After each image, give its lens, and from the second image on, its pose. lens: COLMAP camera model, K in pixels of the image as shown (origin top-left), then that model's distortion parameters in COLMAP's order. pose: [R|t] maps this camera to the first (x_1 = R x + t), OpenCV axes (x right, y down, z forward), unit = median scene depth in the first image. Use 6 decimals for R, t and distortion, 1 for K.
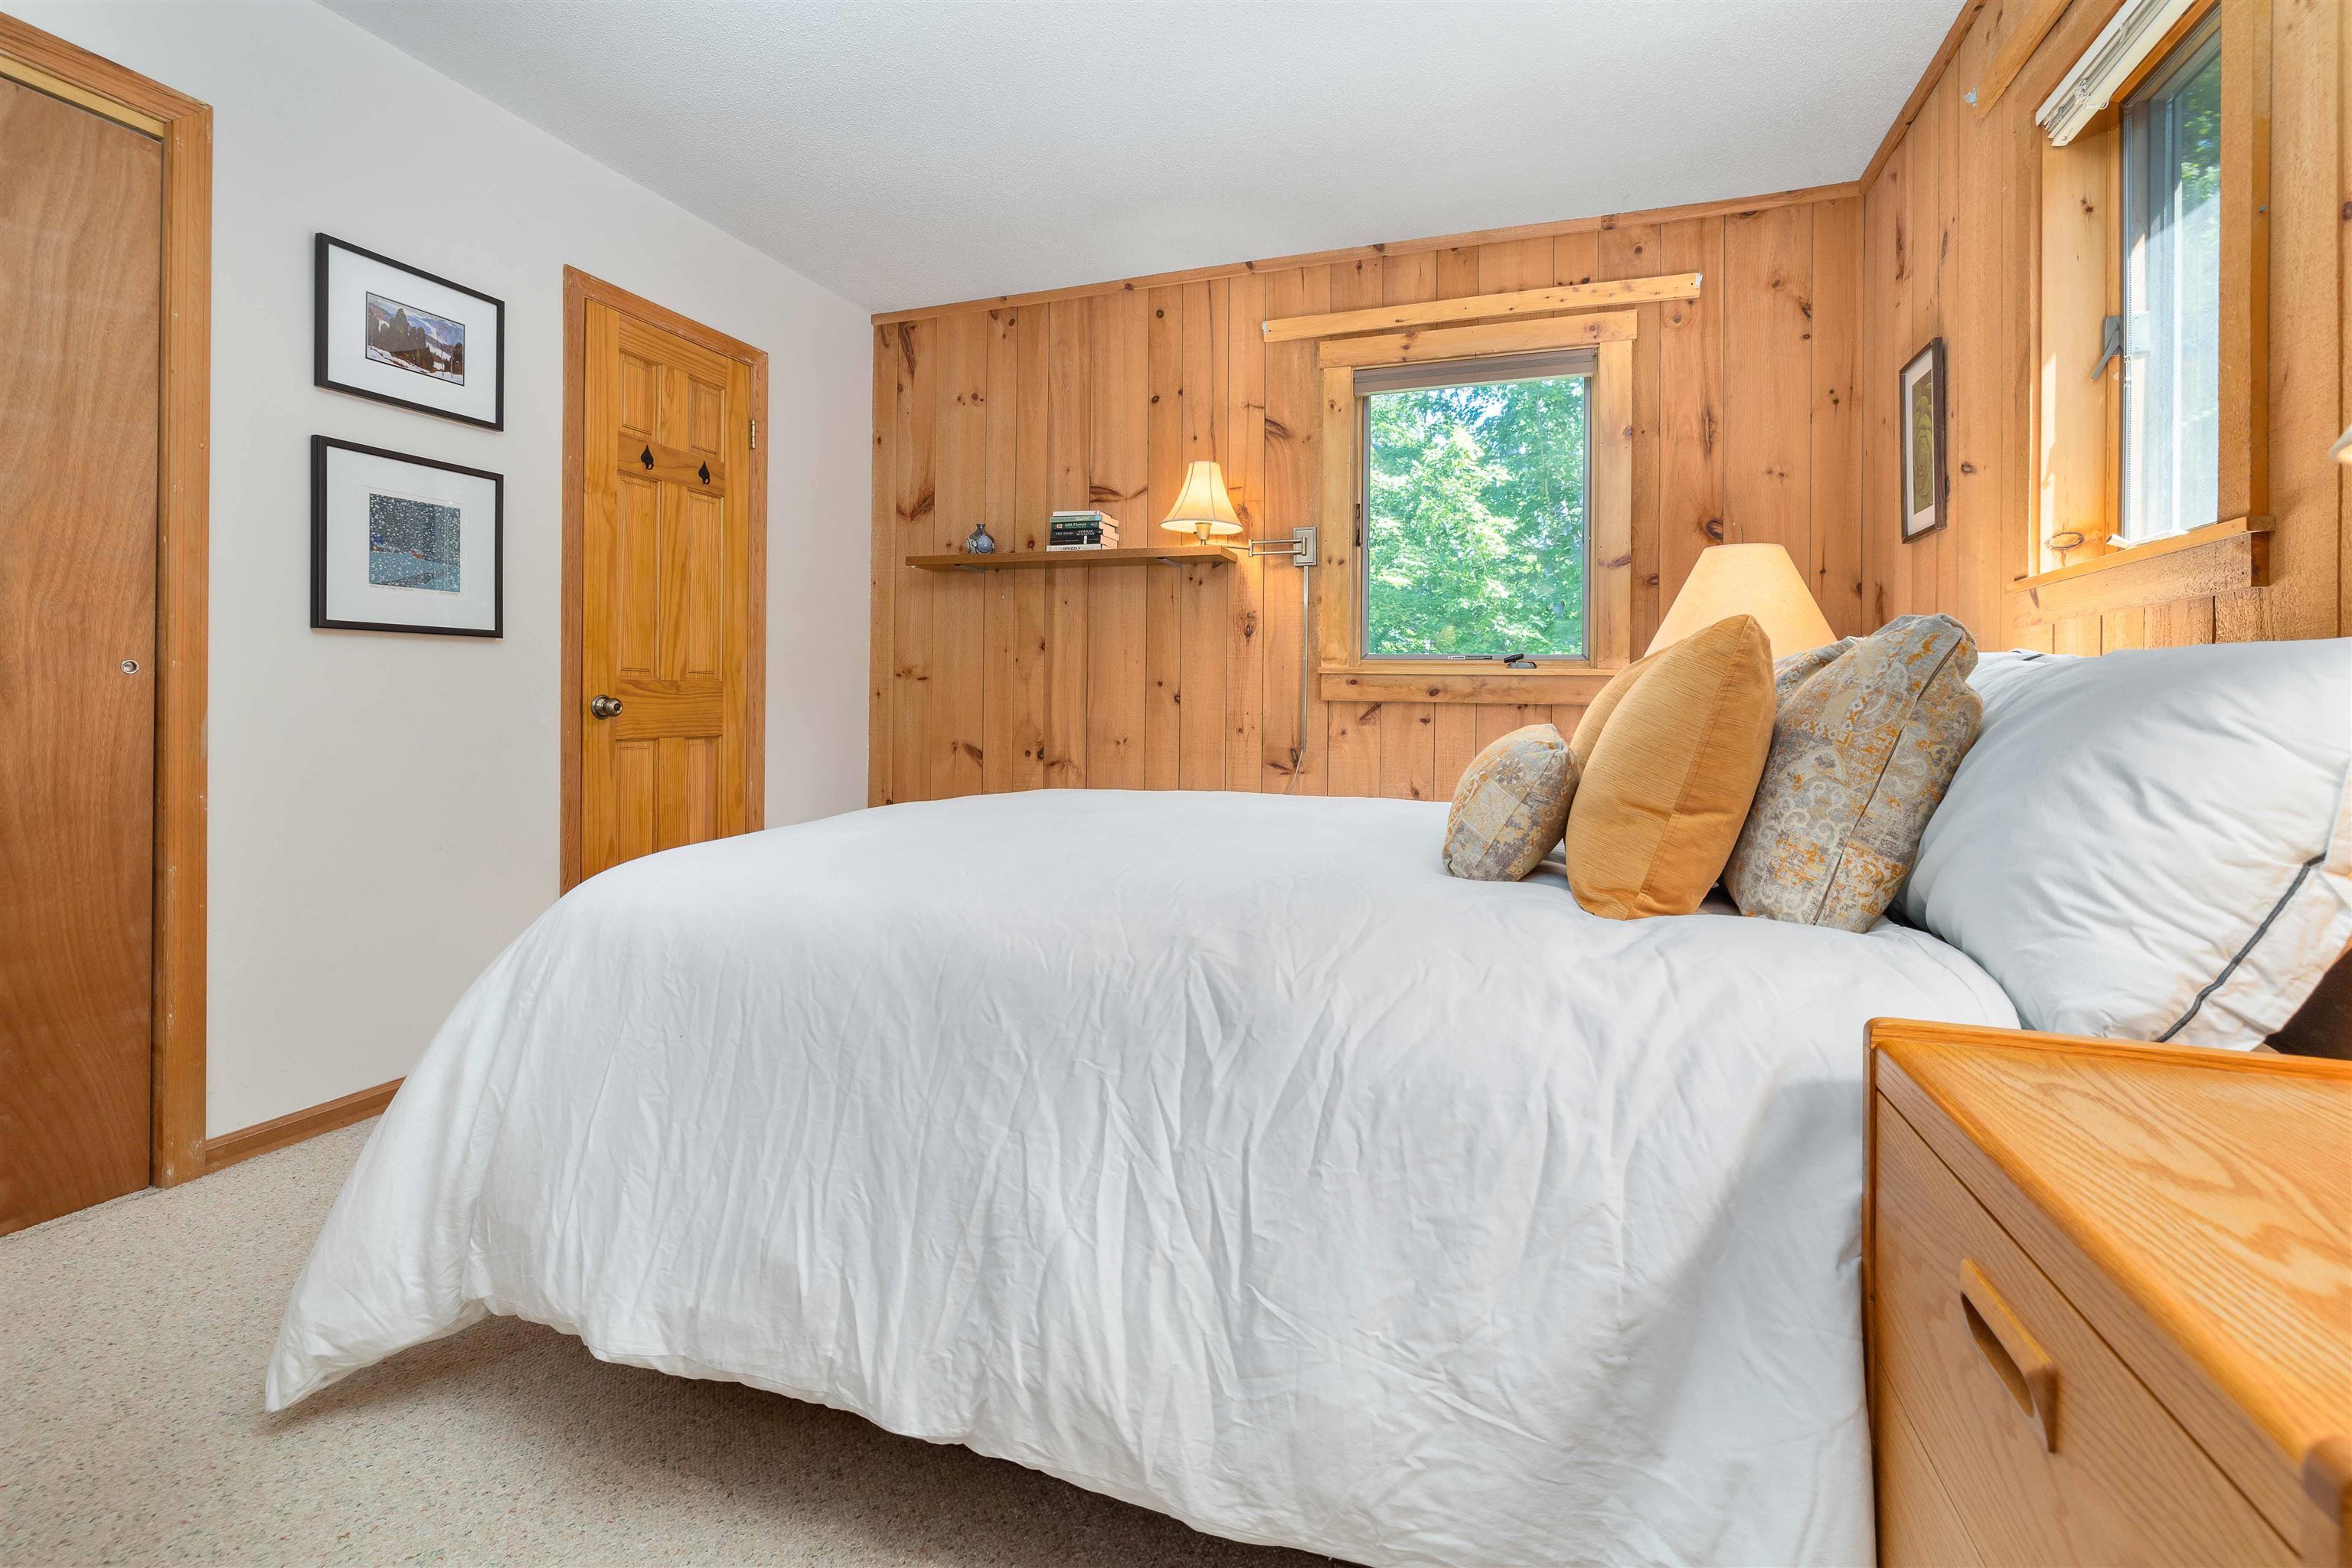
lens RADIAL K [[1022.2, 0, 1175.0], [0, 1022.2, 695.3], [0, 0, 1]] dist [0.001081, 0.000030]
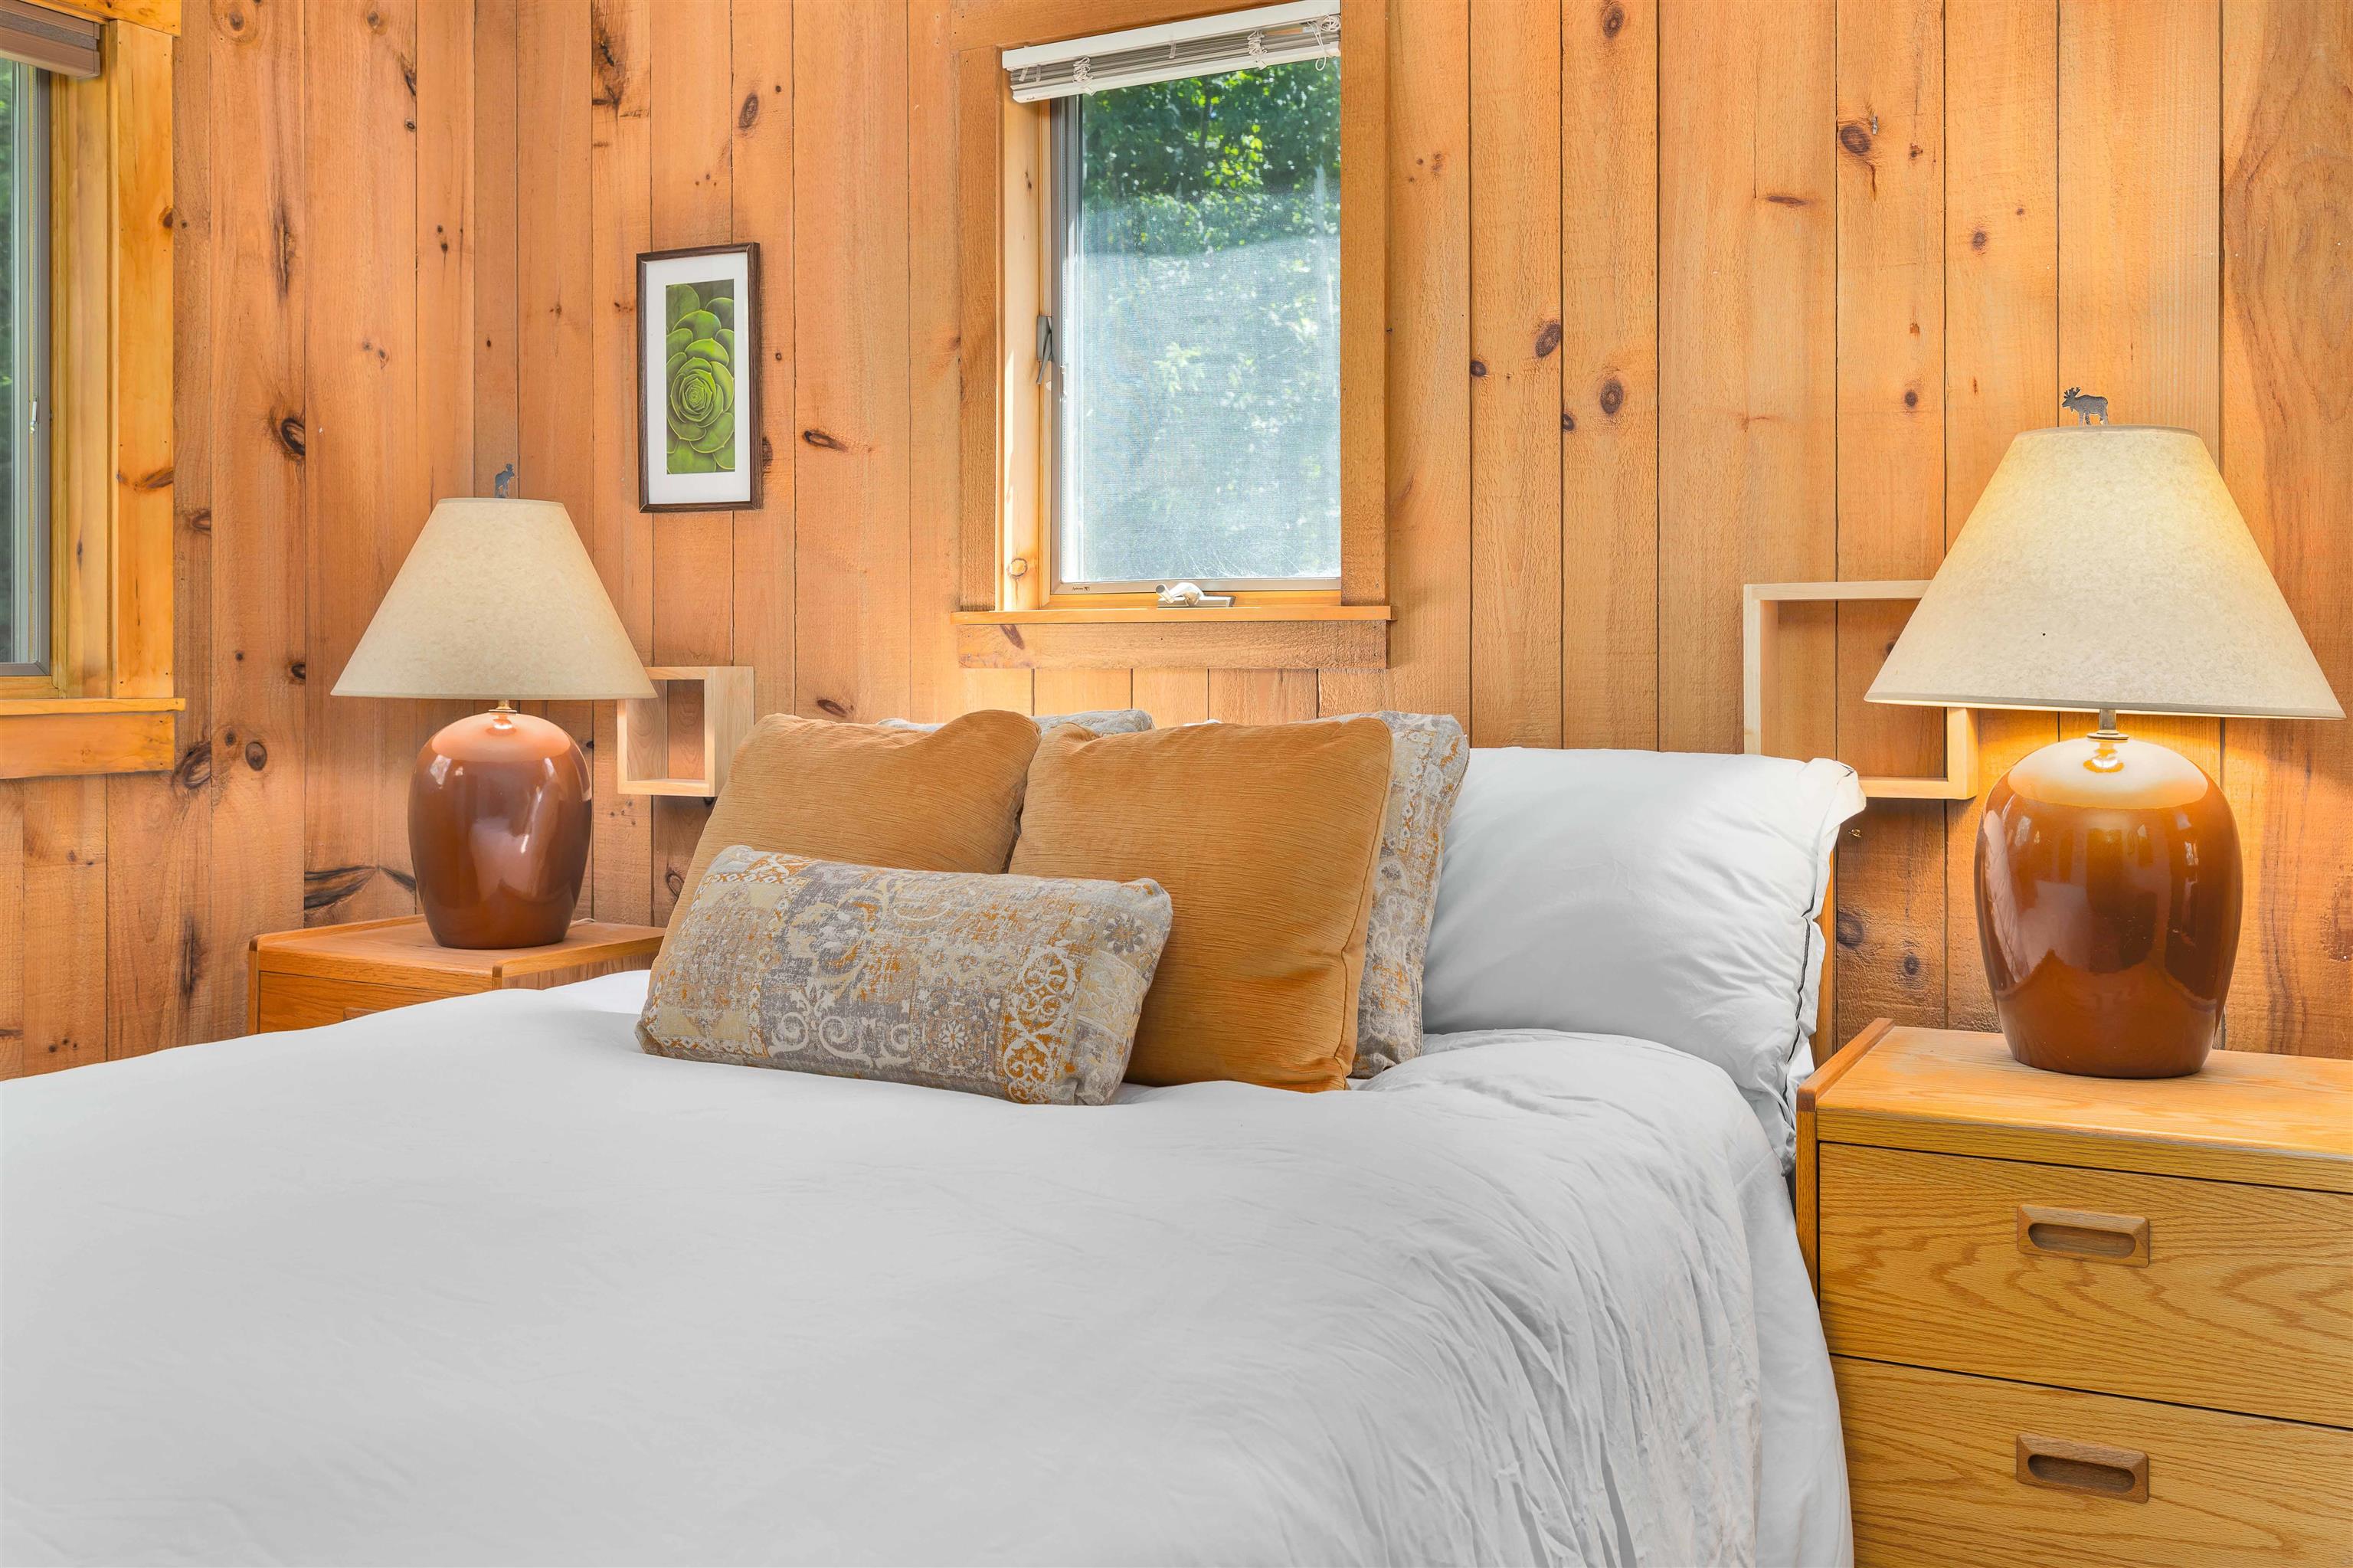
lens RADIAL K [[2168.6, 0, 1179.4], [0, 2168.6, 626.8], [0, 0, 1]] dist [0.008070, 0.002919]
pose [[0.141655, -0.006706, 0.989893, -0.560461], [-0.002587, 0.999971, 0.007145, -0.072247], [-0.989913, -0.003573, 0.141633, 0.382172]]
